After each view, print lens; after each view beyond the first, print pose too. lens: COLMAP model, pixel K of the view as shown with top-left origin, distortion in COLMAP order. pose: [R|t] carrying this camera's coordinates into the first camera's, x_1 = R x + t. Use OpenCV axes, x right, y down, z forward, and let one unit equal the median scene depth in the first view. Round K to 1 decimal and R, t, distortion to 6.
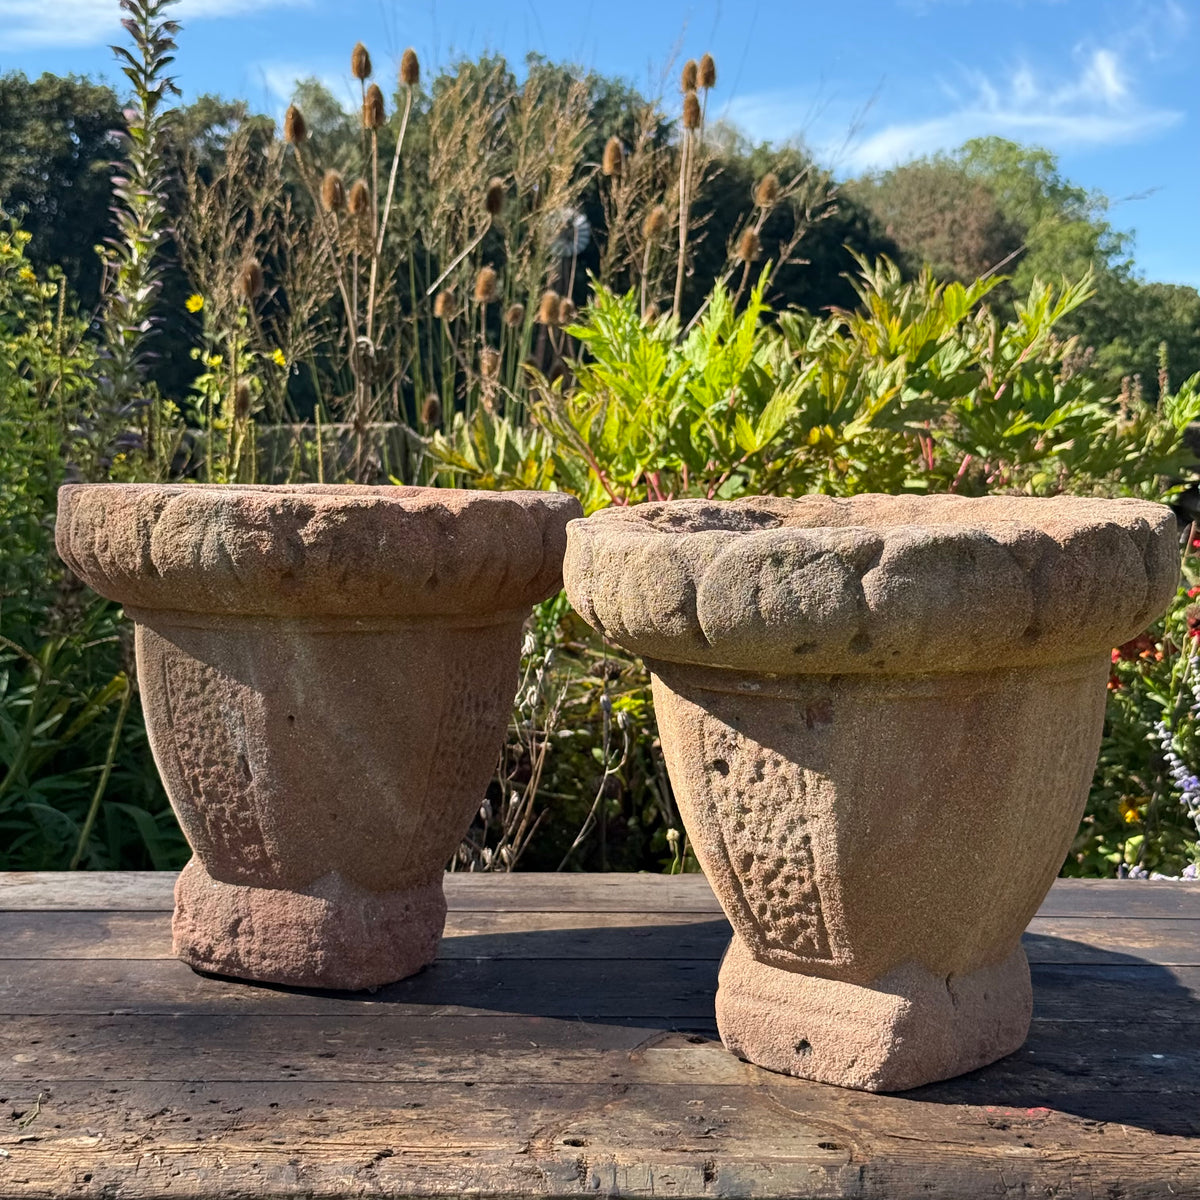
lens RADIAL K [[2232.2, 0, 593.7], [0, 2232.2, 607.5], [0, 0, 1]] dist [0.131434, 0.040885]
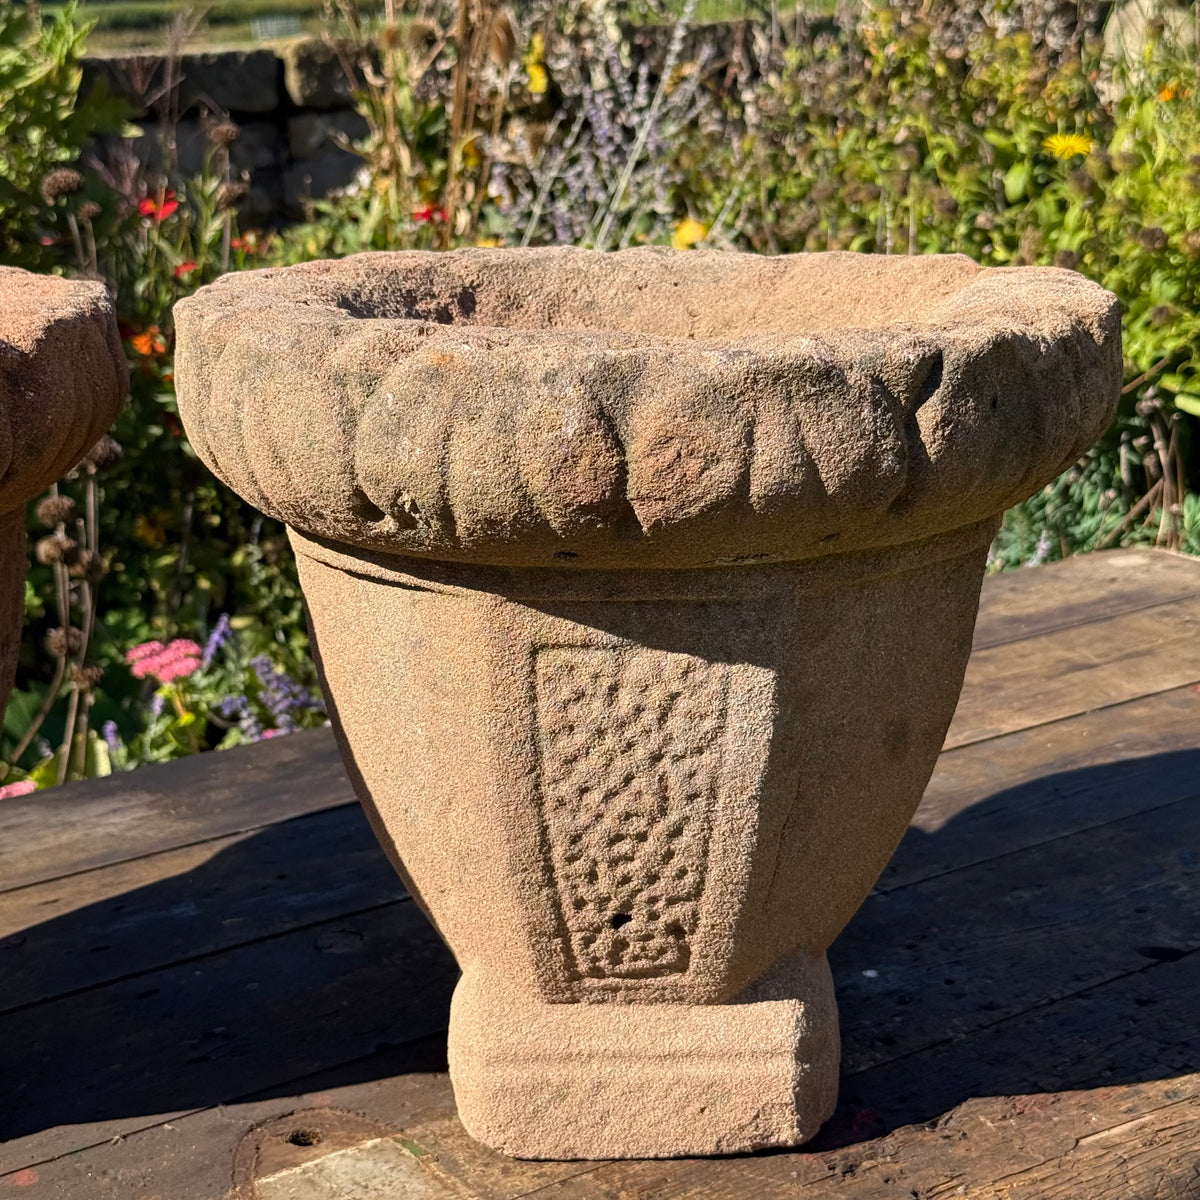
lens RADIAL K [[2250.9, 0, 595.2], [0, 2250.9, 599.9], [0, 0, 1]] dist [0.143167, -0.174796]
pose [[0.800940, -0.199206, 0.564635, -0.274511], [0.089720, 0.972314, 0.215768, -0.088798], [-0.591985, -0.122158, 0.796638, 0.424479]]
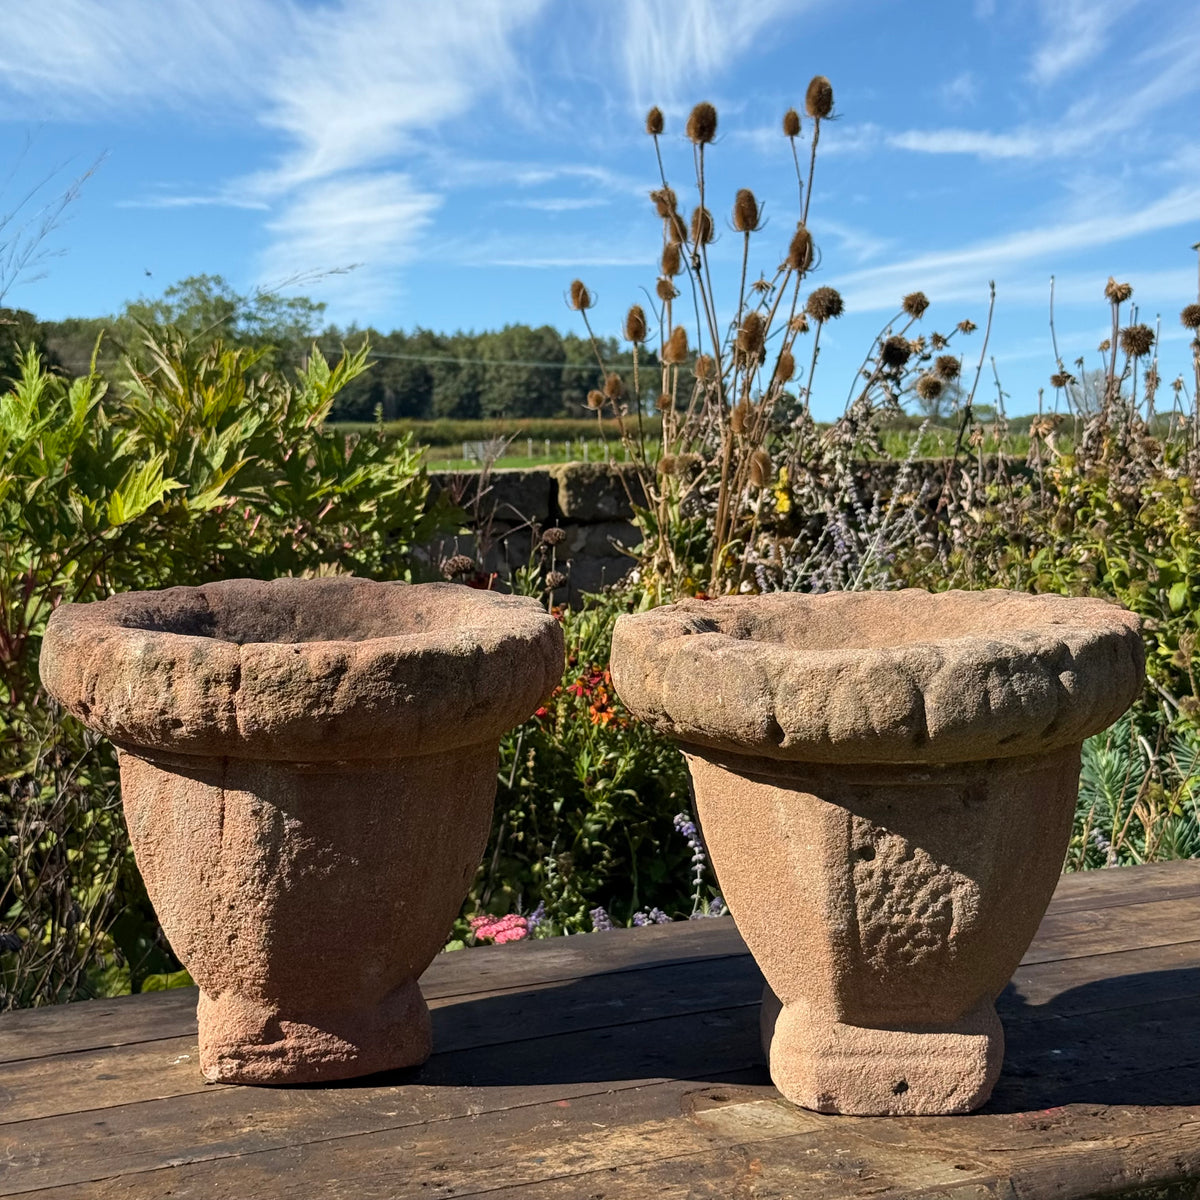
lens RADIAL K [[2236.3, 0, 600.0], [0, 2236.3, 600.0], [0, 0, 1]] dist [0.142938, -0.083095]
pose [[0.848919, -0.061916, 0.524884, -0.604389], [0.053778, 0.998079, 0.030758, -0.086972], [-0.525780, 0.002116, 0.850618, 0.079060]]
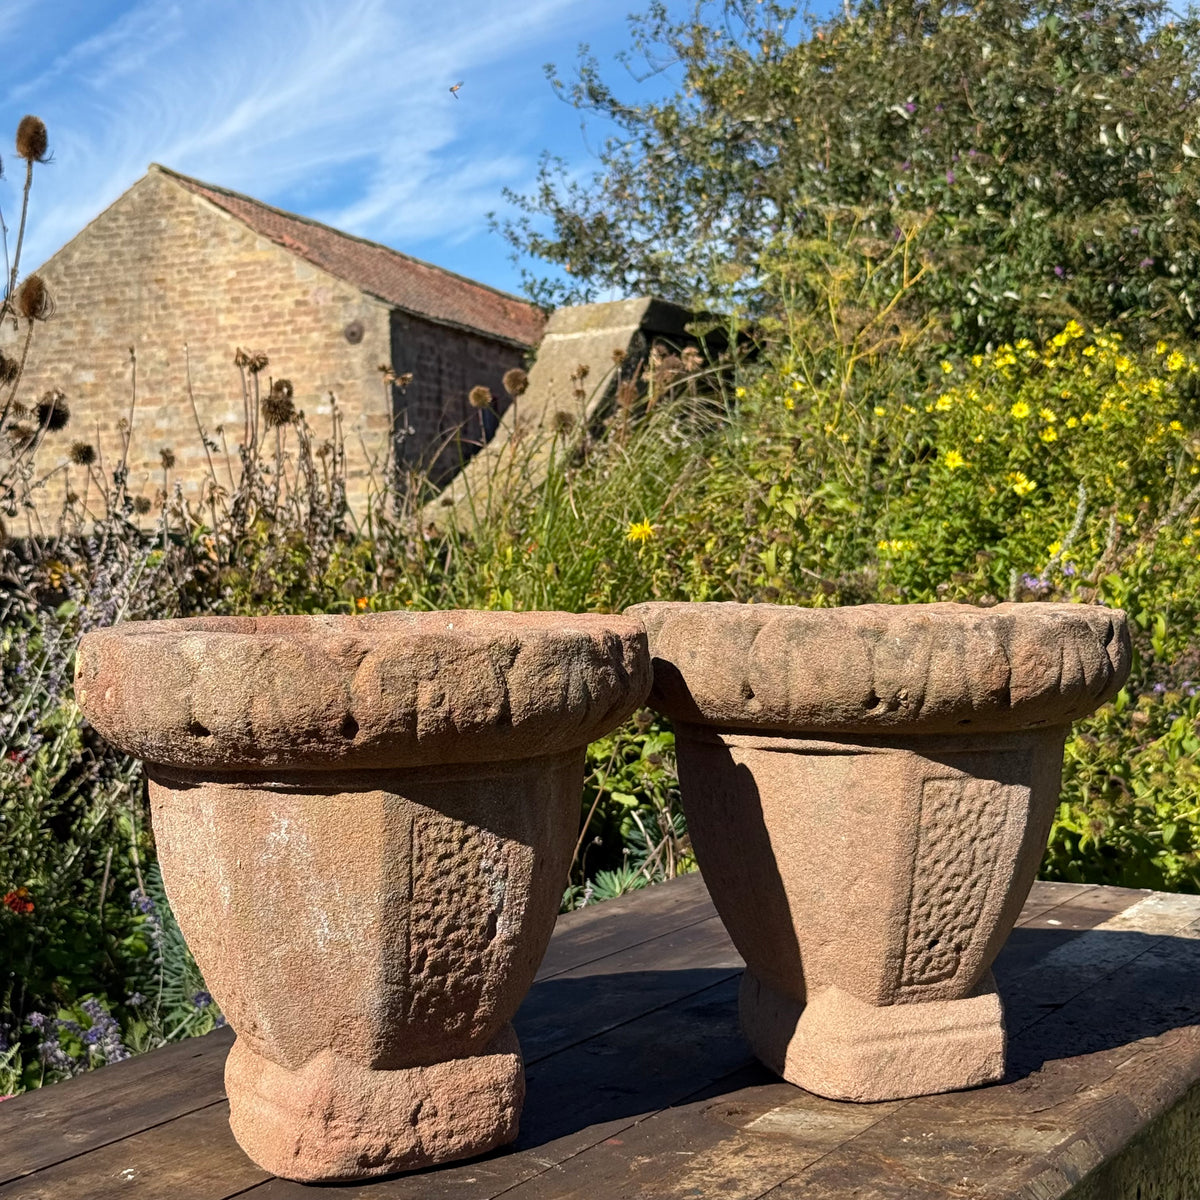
lens RADIAL K [[2250.9, 0, 595.2], [0, 2250.9, 599.9], [0, 0, 1]] dist [0.143167, -0.174796]
pose [[0.442697, -0.058397, 0.894768, -0.955320], [0.083736, 0.996209, 0.023589, -0.080206], [-0.892753, 0.064481, 0.445909, 0.532981]]
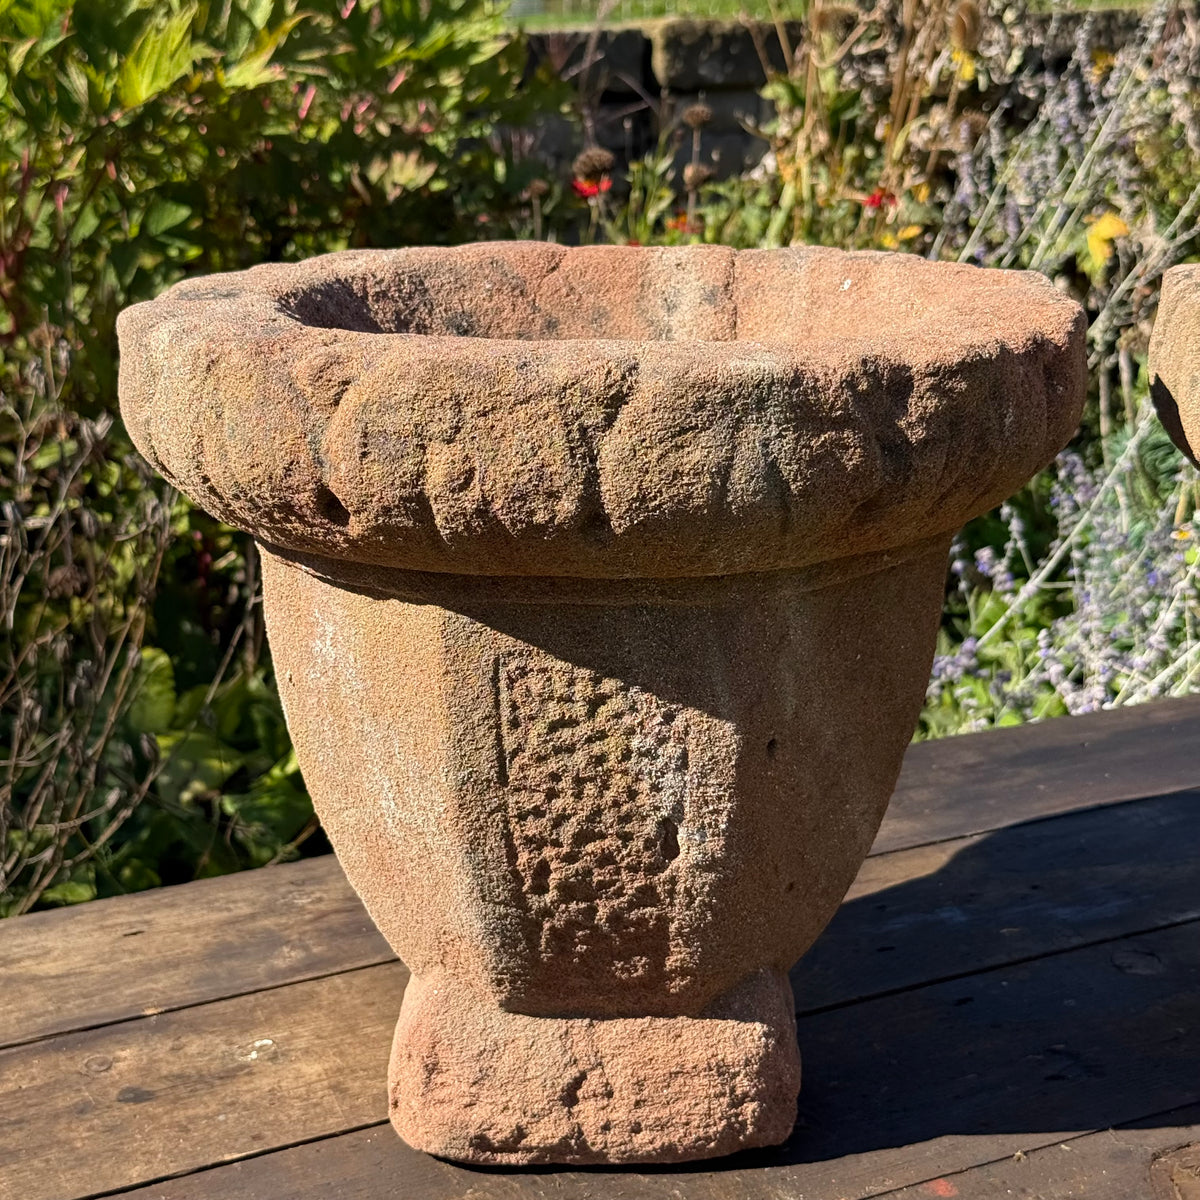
lens RADIAL K [[2252.1, 0, 591.4], [0, 2252.1, 601.3], [0, 0, 1]] dist [0.126647, -0.147594]
pose [[0.859789, -0.157954, 0.485606, -0.425280], [0.057039, 0.974713, 0.216057, -0.103441], [-0.507453, -0.158065, 0.847058, 0.549467]]
